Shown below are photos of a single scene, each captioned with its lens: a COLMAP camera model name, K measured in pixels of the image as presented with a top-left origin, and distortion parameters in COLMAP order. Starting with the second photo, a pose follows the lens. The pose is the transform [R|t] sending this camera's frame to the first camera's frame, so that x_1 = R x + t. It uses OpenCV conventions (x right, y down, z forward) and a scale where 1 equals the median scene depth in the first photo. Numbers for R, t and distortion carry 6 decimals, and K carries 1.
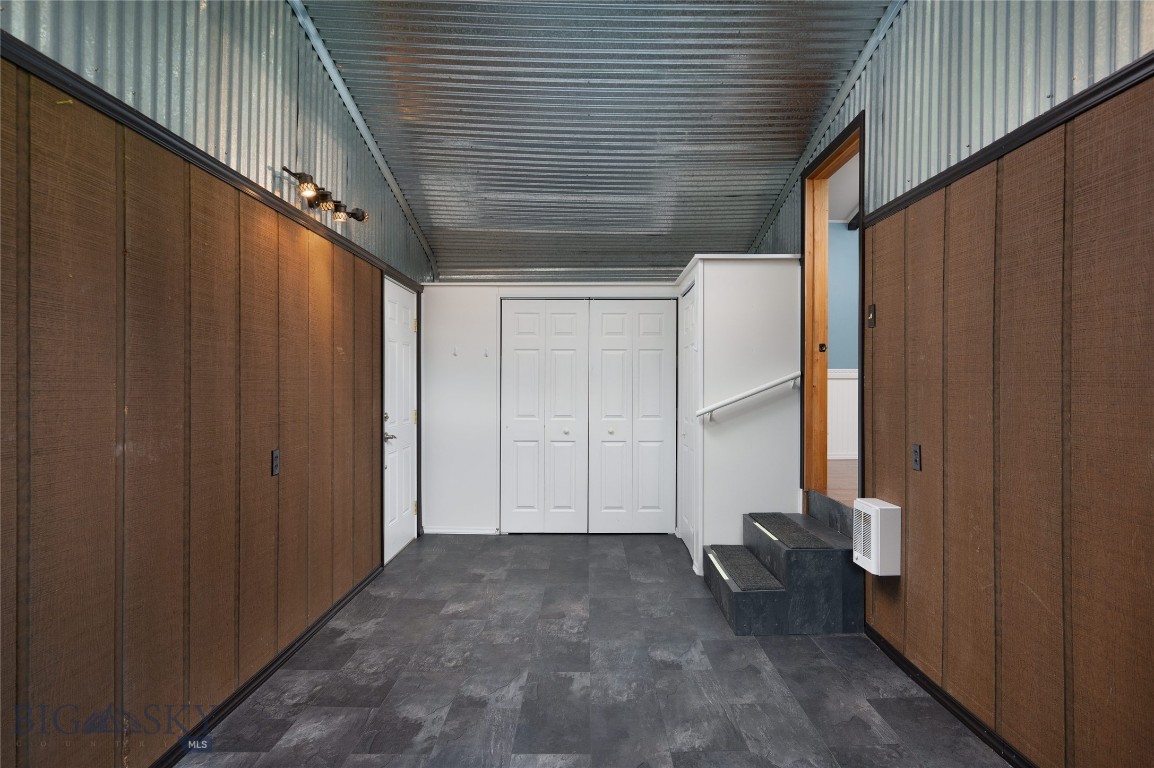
lens RADIAL K [[582.9, 0, 575.2], [0, 582.9, 386.3], [0, 0, 1]] dist [0.003636, -0.000285]
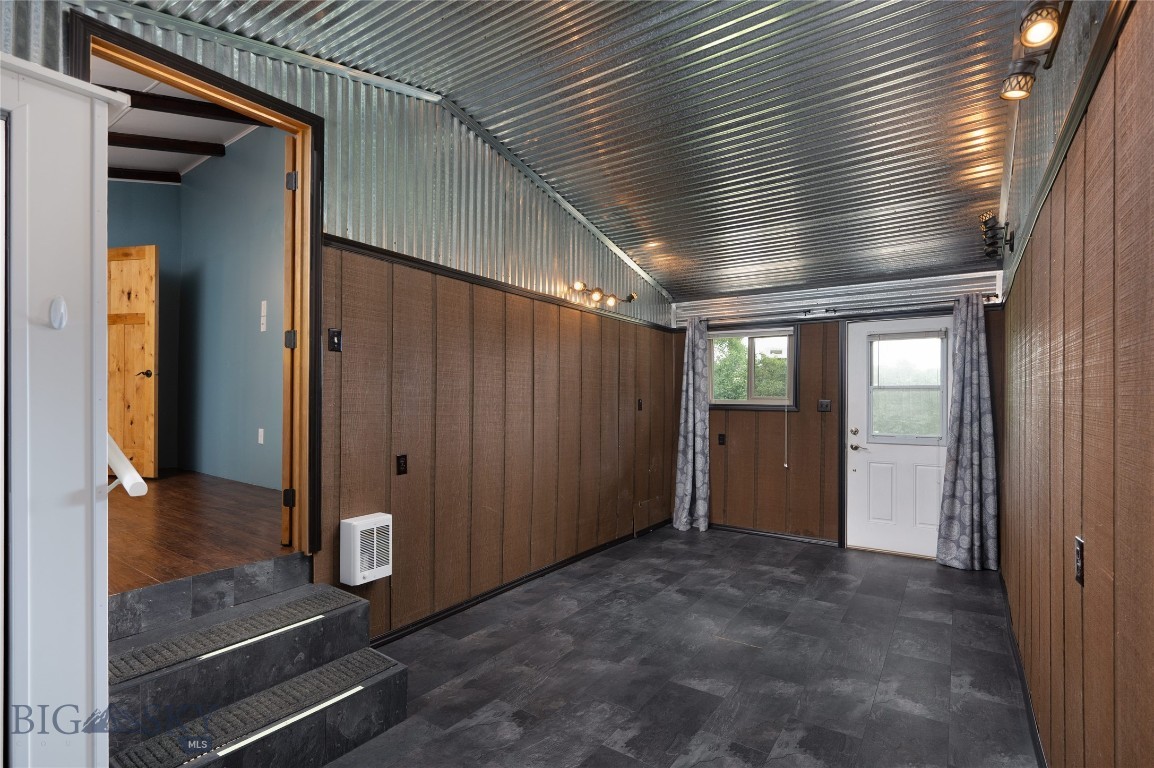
lens RADIAL K [[562.4, 0, 574.6], [0, 562.4, 390.4], [0, 0, 1]] dist [-0.000909, -0.000127]
pose [[-0.823261, 0.002909, 0.567655, -0.461889], [0.000064, 0.999987, -0.005033, -0.041556], [-0.567663, -0.004107, -0.823251, 1.881627]]
